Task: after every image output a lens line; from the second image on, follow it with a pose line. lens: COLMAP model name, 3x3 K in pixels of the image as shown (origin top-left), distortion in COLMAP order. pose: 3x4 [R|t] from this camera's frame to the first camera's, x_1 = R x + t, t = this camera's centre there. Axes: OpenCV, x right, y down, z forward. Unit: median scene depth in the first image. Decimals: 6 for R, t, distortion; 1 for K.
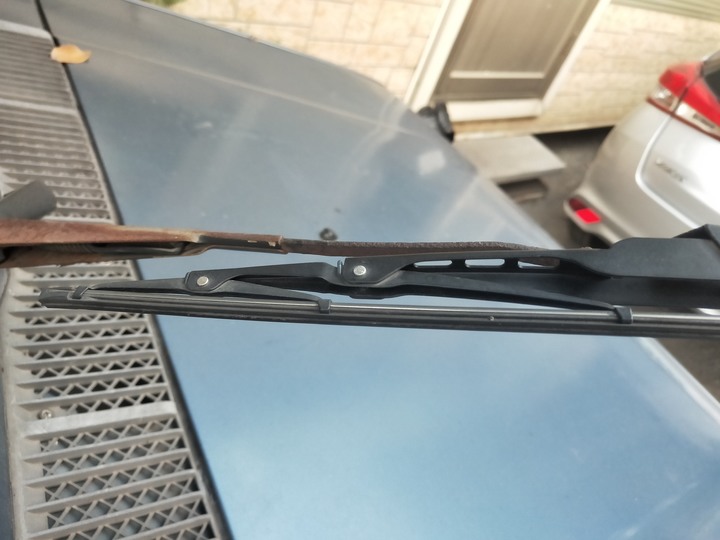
lens RADIAL K [[566.9, 0, 360.0], [0, 566.9, 270.0], [0, 0, 1]] dist [0.001396, -0.008350]
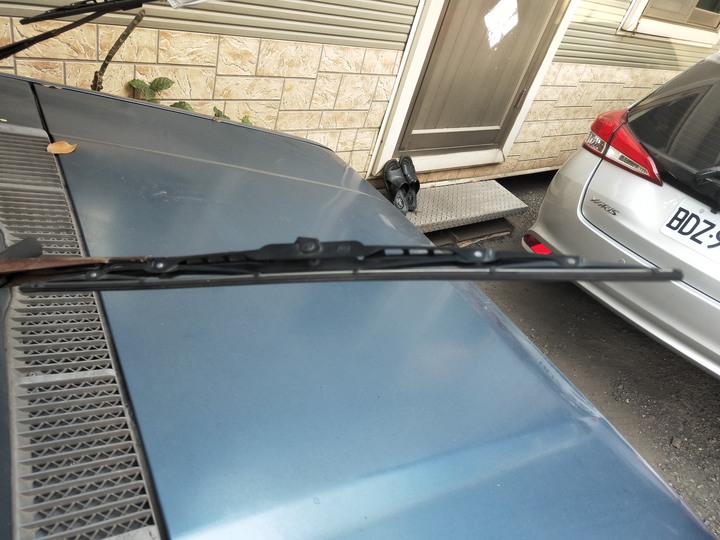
lens RADIAL K [[549.1, 0, 360.0], [0, 549.1, 270.0], [0, 0, 1]] dist [0.020746, 0.005038]
pose [[0.998742, -0.048910, -0.011091, 0.063447], [0.047842, 0.995491, -0.081909, 0.018238], [0.015047, 0.081276, 0.996578, -0.091000]]
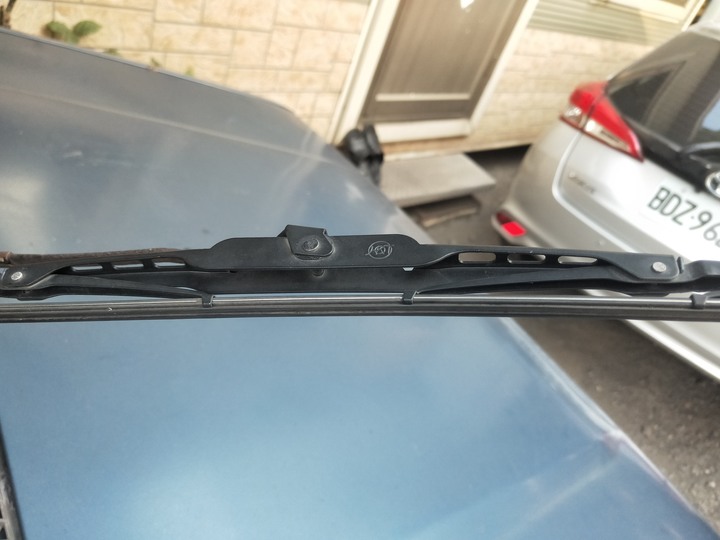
lens RADIAL K [[566.9, 0, 360.0], [0, 566.9, 270.0], [0, 0, 1]] dist [0.001396, -0.008350]
pose [[0.996464, -0.043270, 0.072018, 0.048468], [0.045943, 0.998299, -0.035884, 0.004889], [-0.070343, 0.039066, 0.996758, -0.017584]]
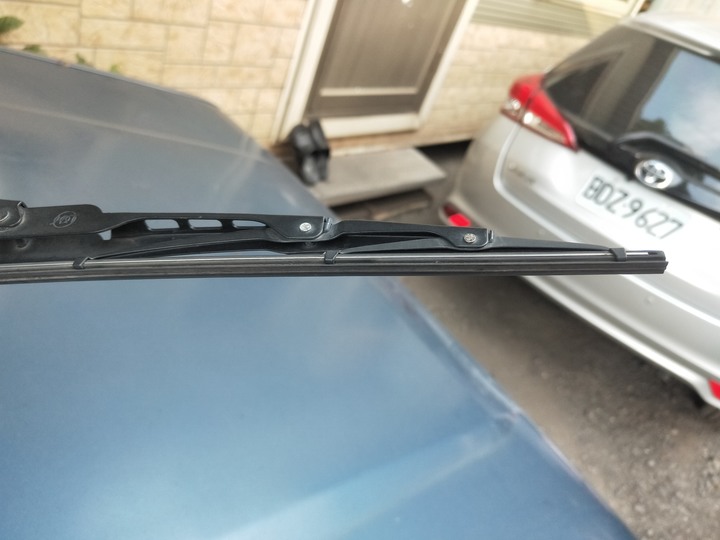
lens RADIAL K [[568.8, 0, 360.0], [0, 568.8, 270.0], [0, 0, 1]] dist [-0.005543, -0.003907]
pose [[0.989666, -0.070005, 0.125140, 0.090382], [0.074038, 0.996866, -0.027869, 0.012556], [-0.122797, 0.036846, 0.991748, -0.026512]]
